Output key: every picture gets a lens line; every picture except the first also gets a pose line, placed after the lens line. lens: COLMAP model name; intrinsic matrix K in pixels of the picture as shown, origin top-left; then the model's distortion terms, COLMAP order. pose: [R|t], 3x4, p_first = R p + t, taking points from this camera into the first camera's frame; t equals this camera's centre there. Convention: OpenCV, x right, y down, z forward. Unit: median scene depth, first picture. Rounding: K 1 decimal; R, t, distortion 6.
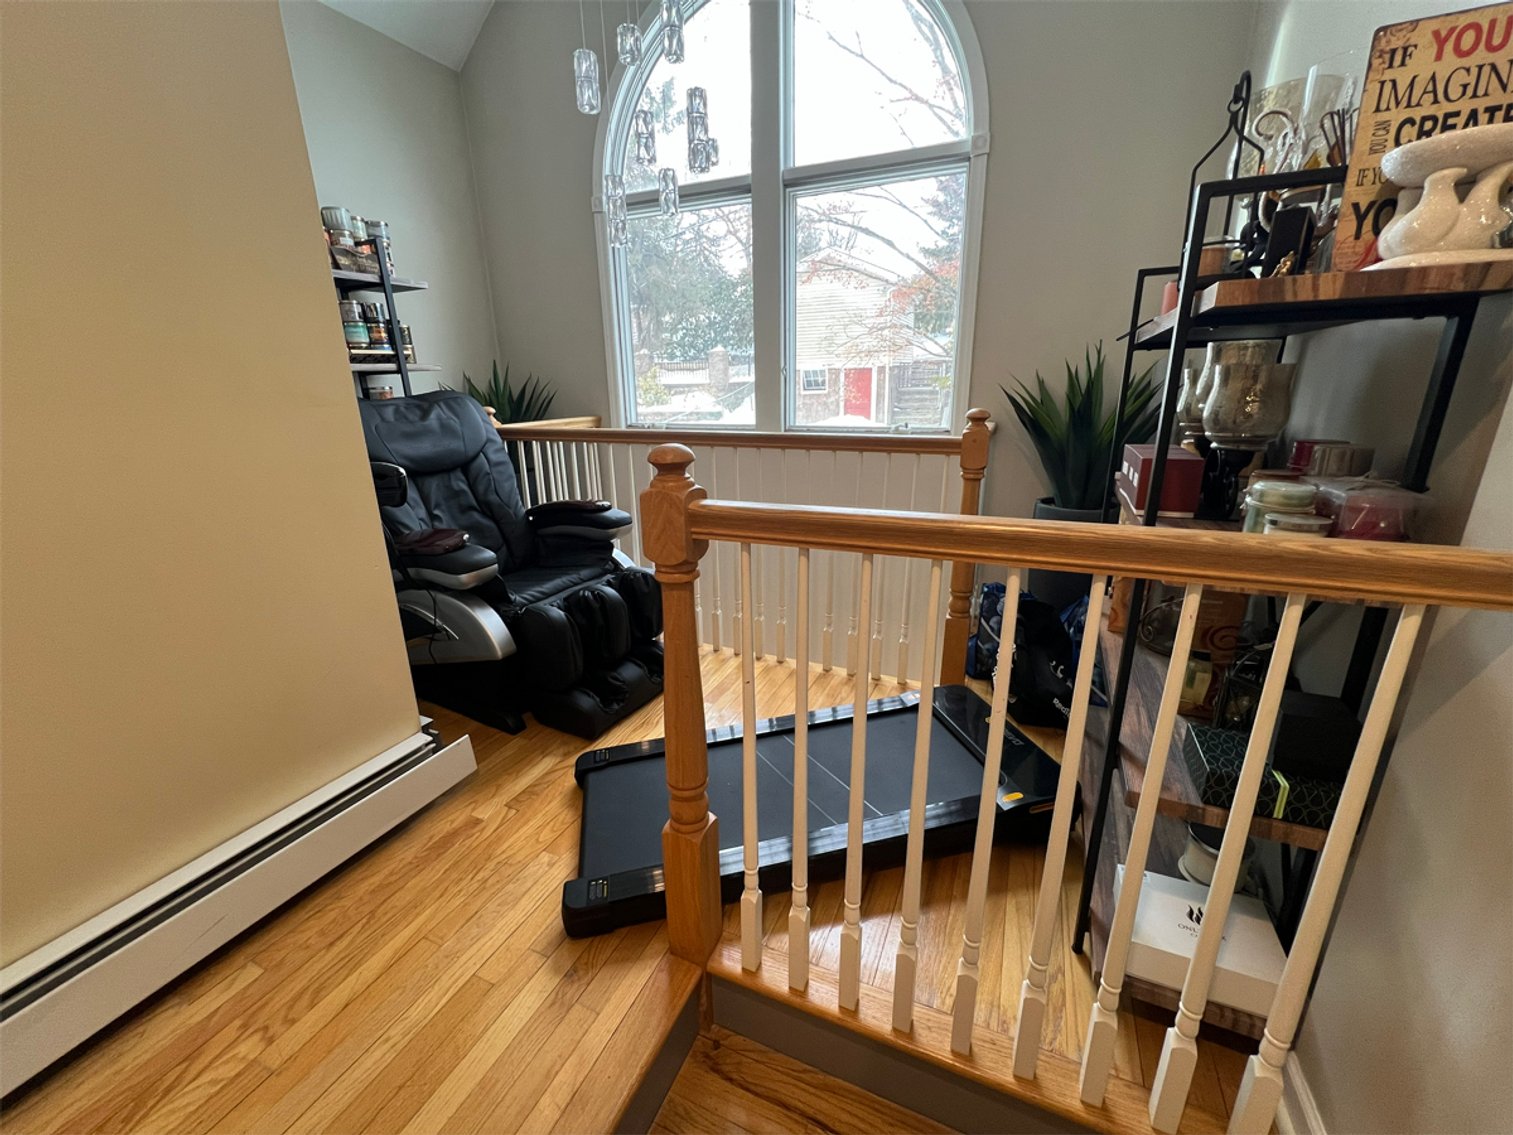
lens RADIAL K [[603.4, 0, 760.4], [0, 603.4, 562.9], [0, 0, 1]] dist [-0.002331, -0.000117]
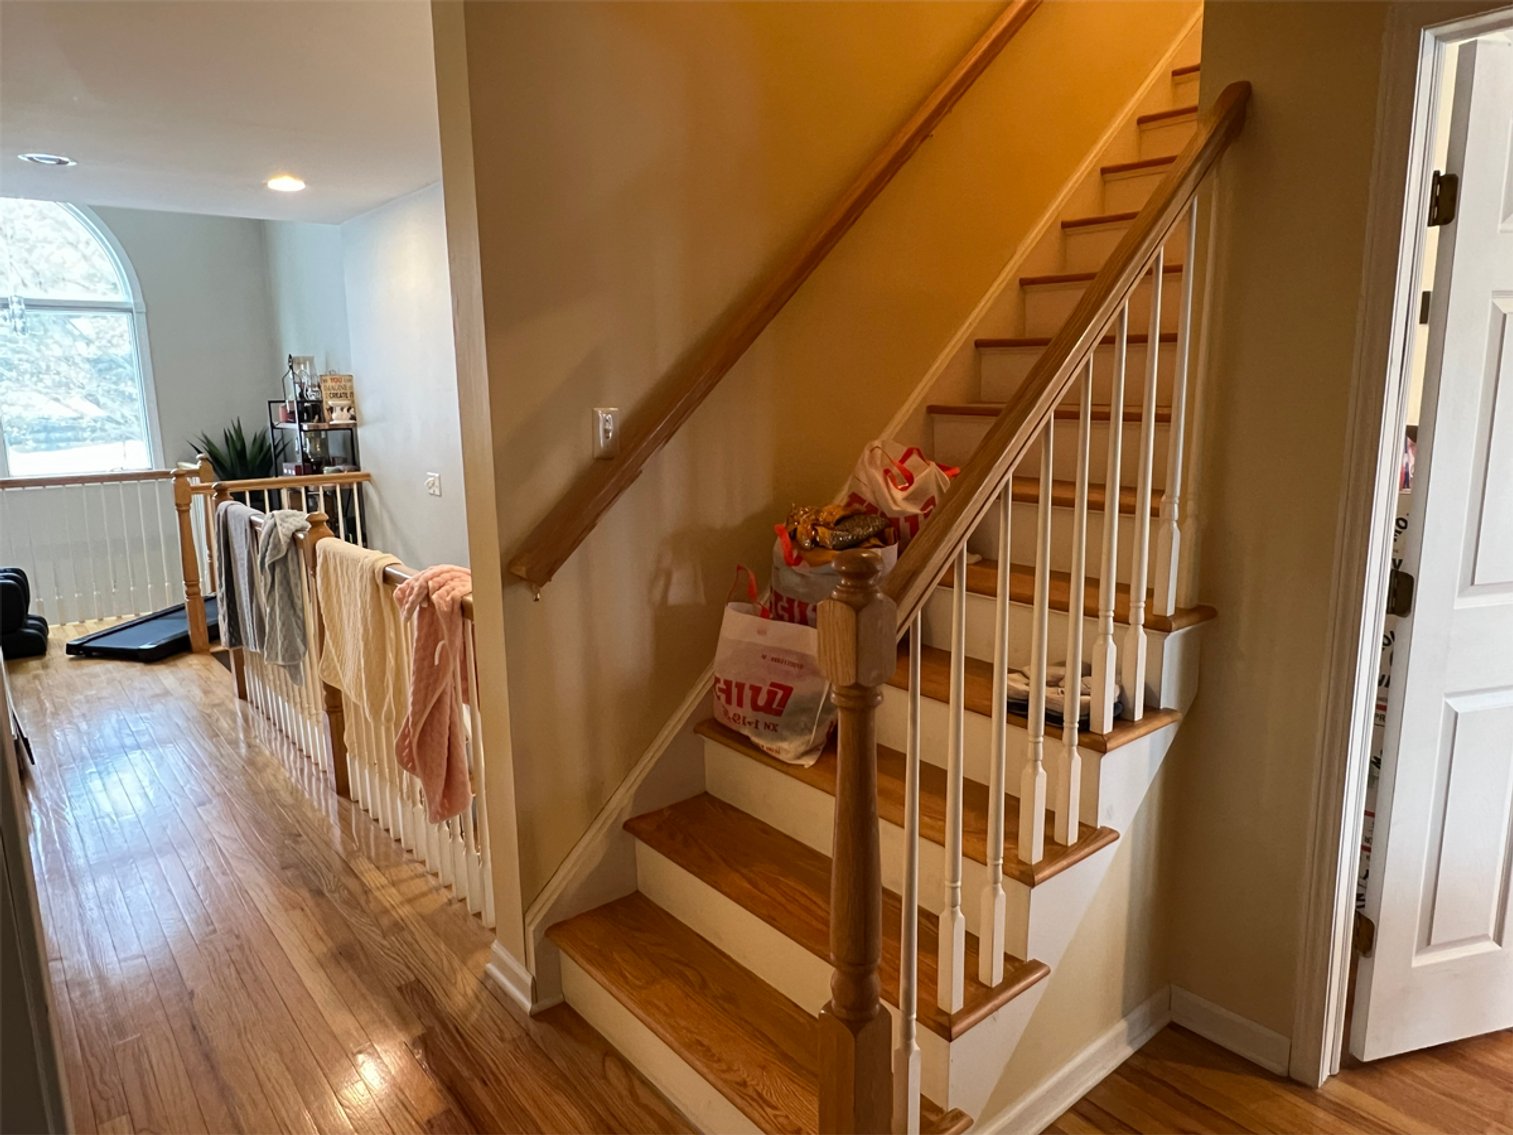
lens RADIAL K [[974.9, 0, 759.8], [0, 974.9, 564.8], [0, 0, 1]] dist [0.000751, 0.000386]
pose [[0.447705, -0.145399, 0.882281, -4.144456], [0.256204, 0.966181, 0.029218, 1.169416], [-0.856691, 0.212963, 0.469816, -4.917474]]
